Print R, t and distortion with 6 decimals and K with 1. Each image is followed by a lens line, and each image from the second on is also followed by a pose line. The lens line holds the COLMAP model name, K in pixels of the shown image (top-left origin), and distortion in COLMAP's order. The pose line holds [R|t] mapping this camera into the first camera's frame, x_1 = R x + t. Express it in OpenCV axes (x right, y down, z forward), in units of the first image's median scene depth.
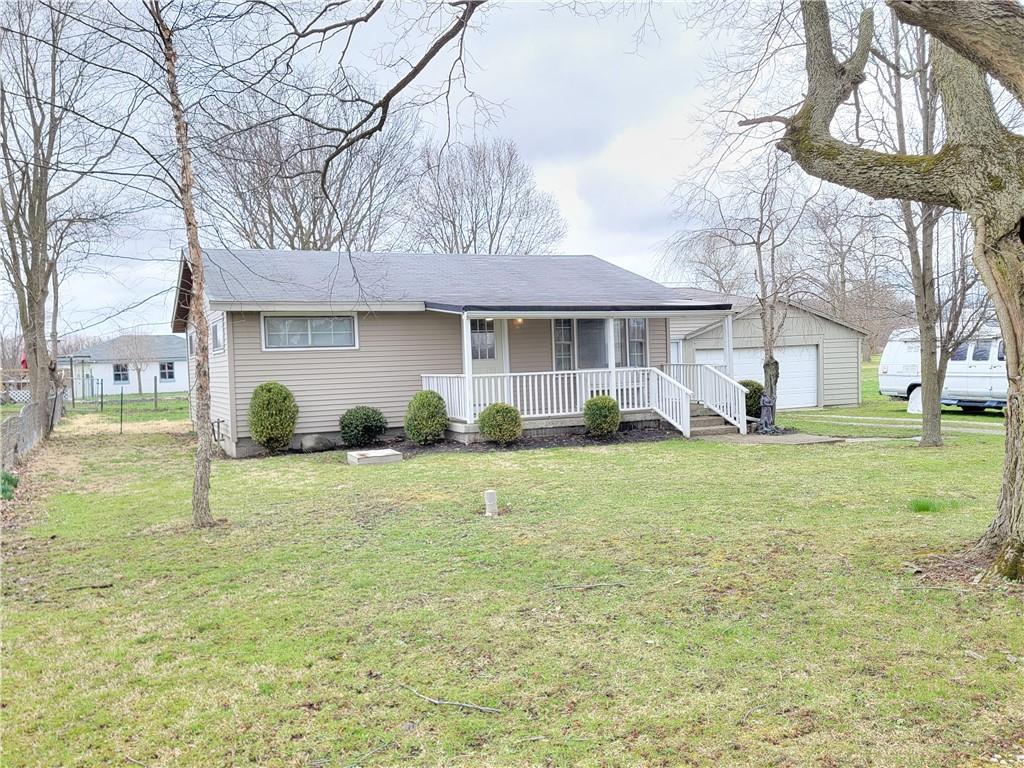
lens RADIAL K [[875.5, 0, 511.1], [0, 875.5, 397.2], [0, 0, 1]] dist [0.058735, -0.006981]
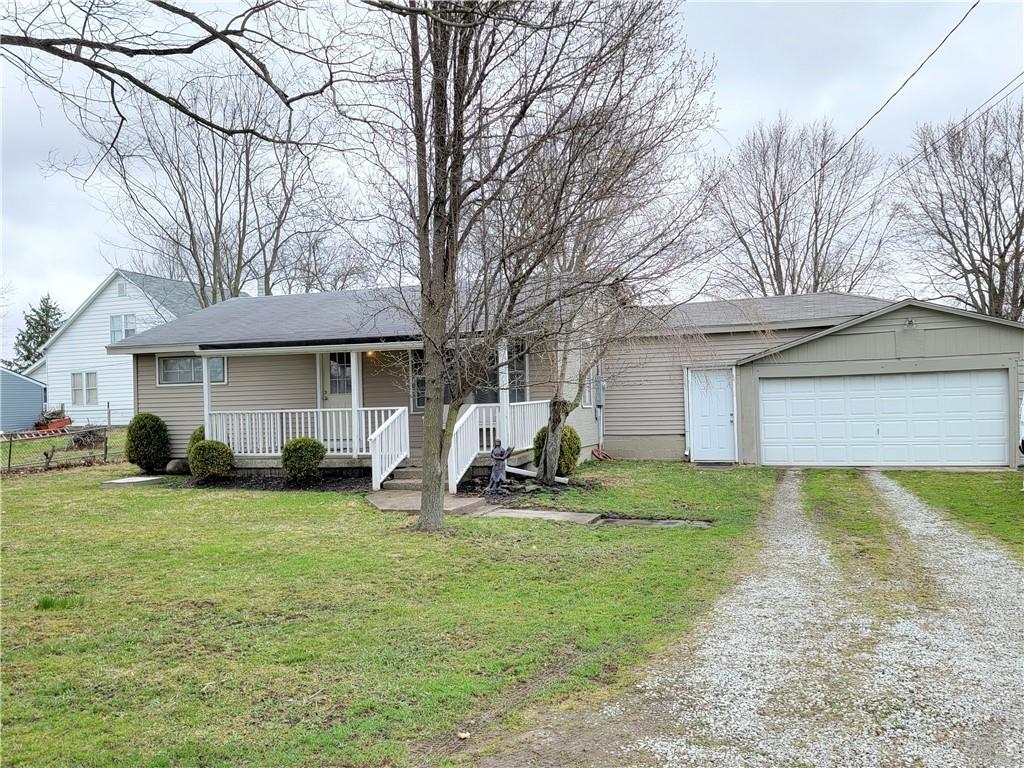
lens RADIAL K [[875.5, 0, 511.1], [0, 875.5, 397.2], [0, 0, 1]] dist [0.058735, -0.006981]
pose [[0.721485, 0.015540, -0.692256, 0.861281], [-0.024879, 0.999684, -0.003489, -0.044149], [0.691983, 0.019740, 0.721644, 0.454488]]
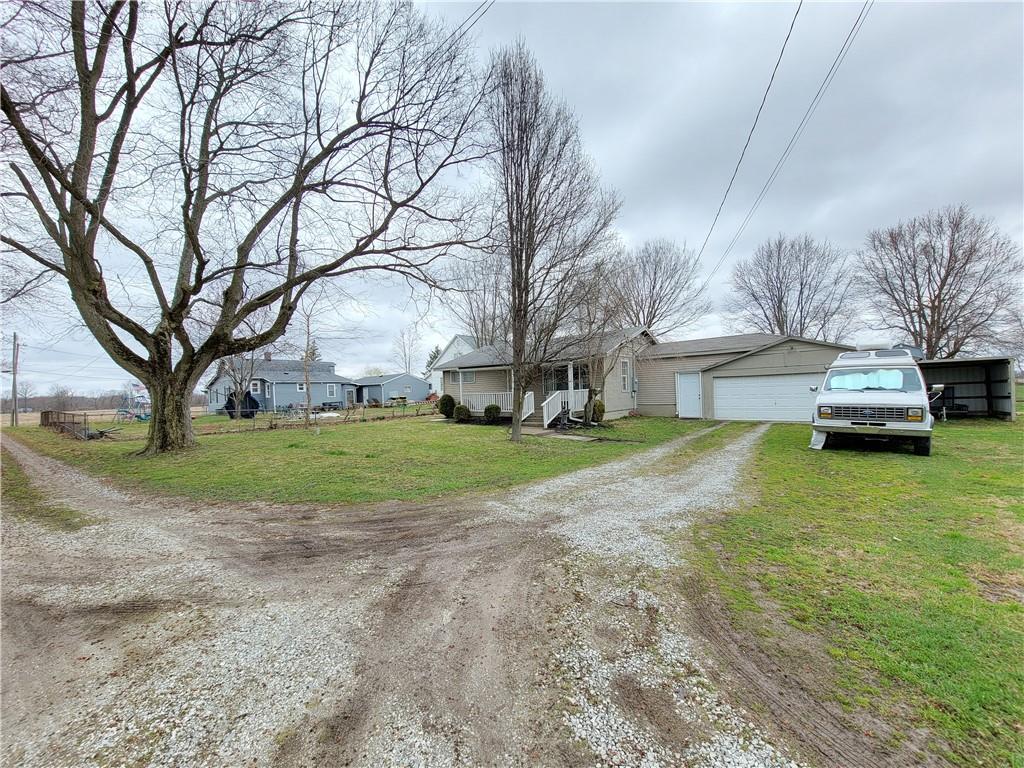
lens RADIAL K [[417.7, 0, 508.3], [0, 417.7, 397.6], [0, 0, 1]] dist [-0.002321, -0.000343]
pose [[0.449782, 0.036836, -0.892379, 1.050768], [-0.018800, 0.999318, 0.031775, -0.052143], [0.892941, 0.002485, 0.450168, 0.515292]]
